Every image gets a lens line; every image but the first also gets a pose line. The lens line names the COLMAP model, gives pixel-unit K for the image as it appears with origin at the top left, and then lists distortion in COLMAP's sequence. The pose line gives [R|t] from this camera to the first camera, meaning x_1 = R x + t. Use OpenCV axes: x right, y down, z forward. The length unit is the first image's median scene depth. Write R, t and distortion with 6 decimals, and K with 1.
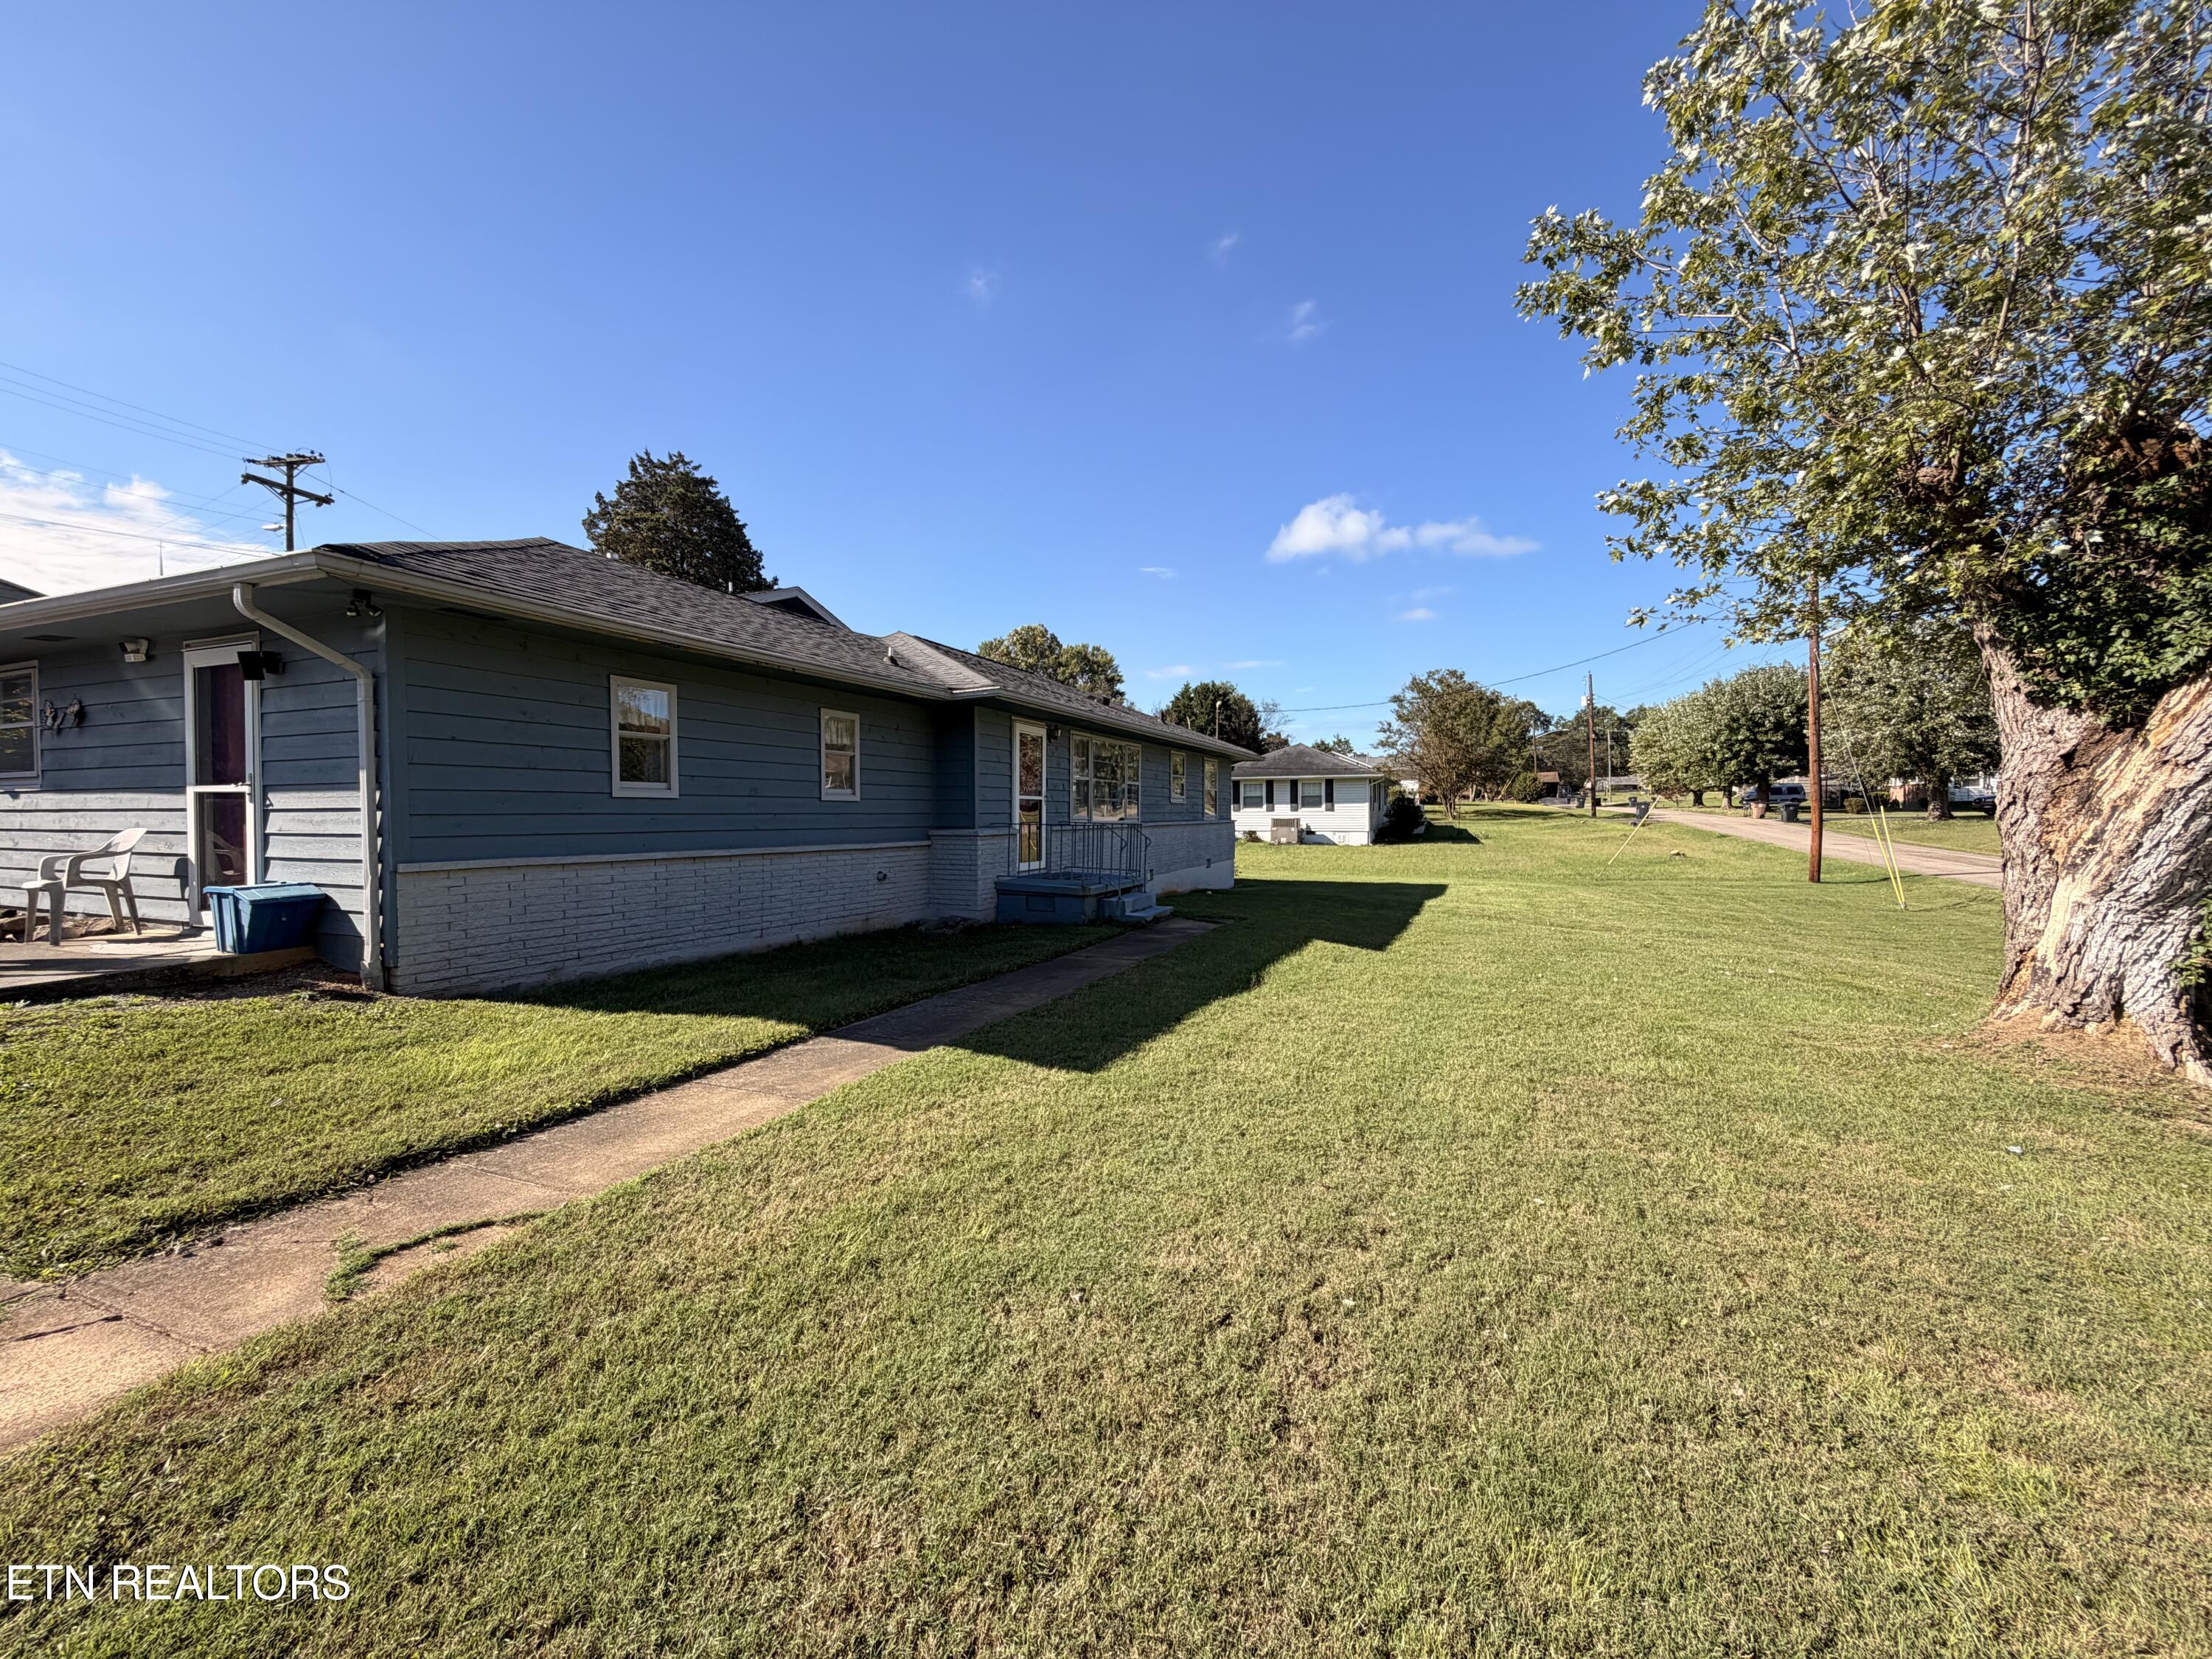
lens RADIAL K [[872.5, 0, 1108.5], [0, 872.5, 823.6], [0, 0, 1]] dist [-0.001642, 0.000010]
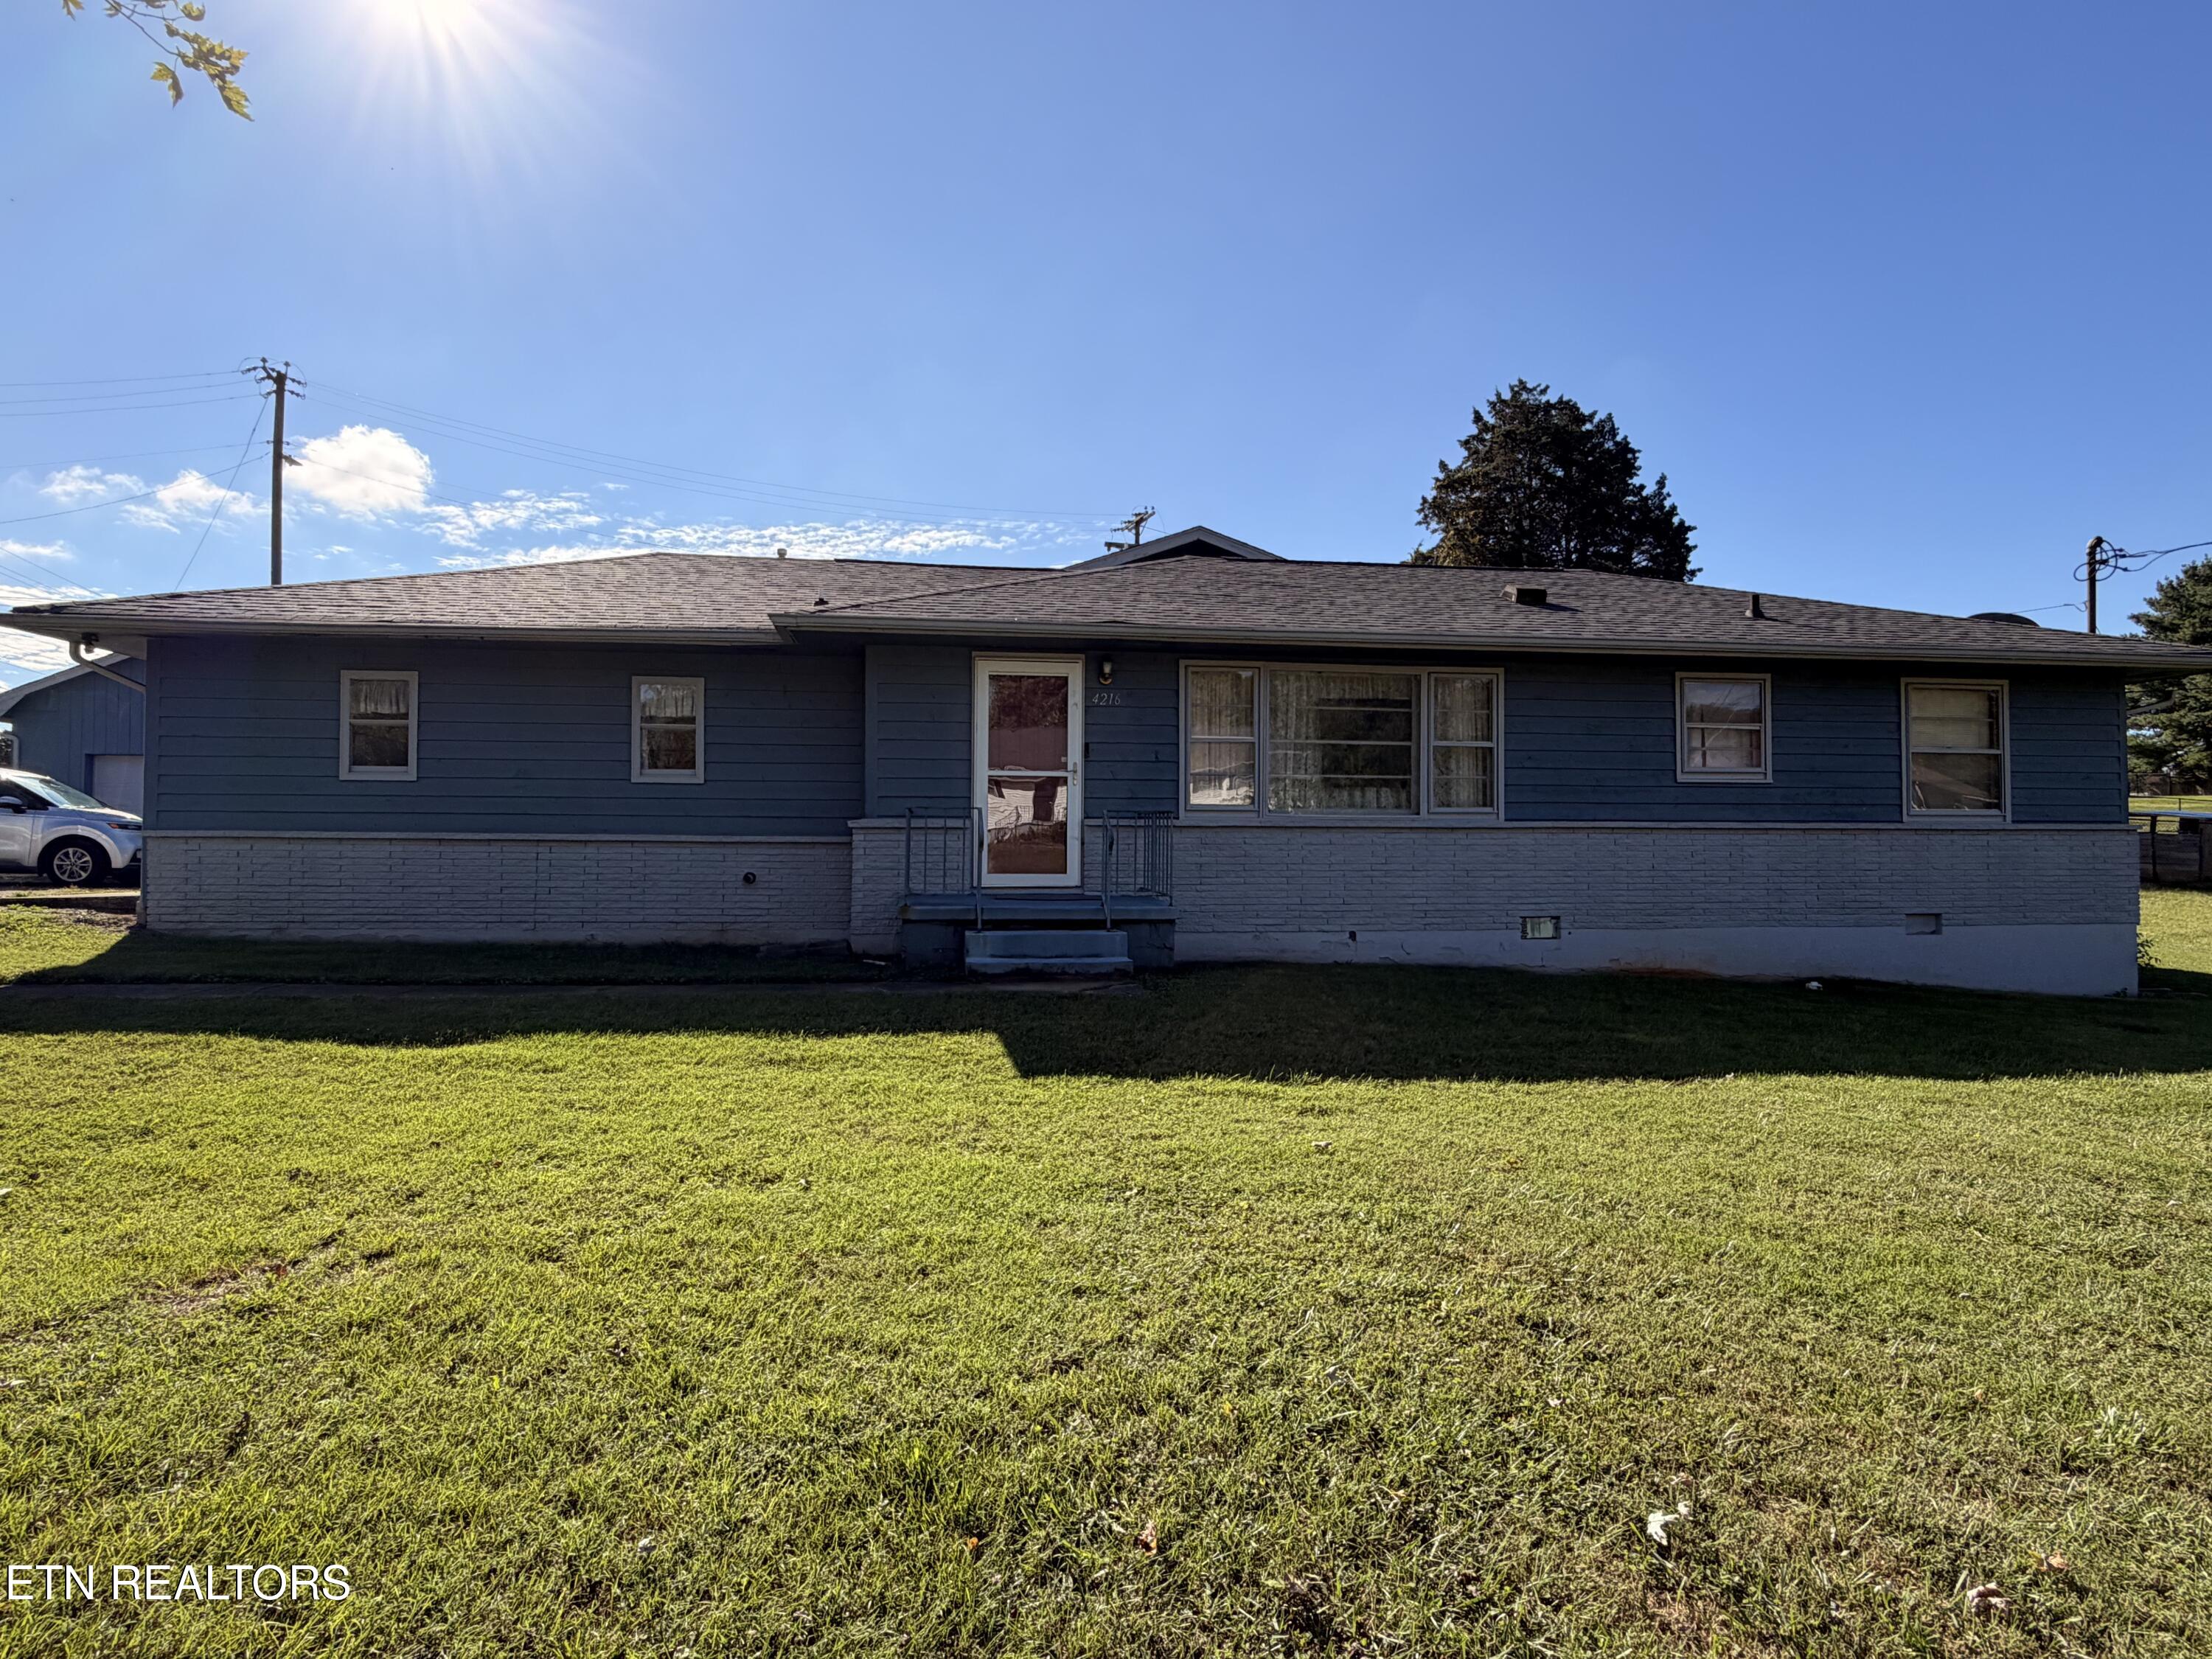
lens RADIAL K [[1165.1, 0, 1105.4], [0, 1165.1, 836.2], [0, 0, 1]] dist [0.002707, -0.000270]
pose [[0.517847, -0.020781, -0.855221, 0.822088], [-0.011357, 0.999450, -0.031162, 0.052584], [0.855398, 0.025850, 0.517327, 0.741935]]
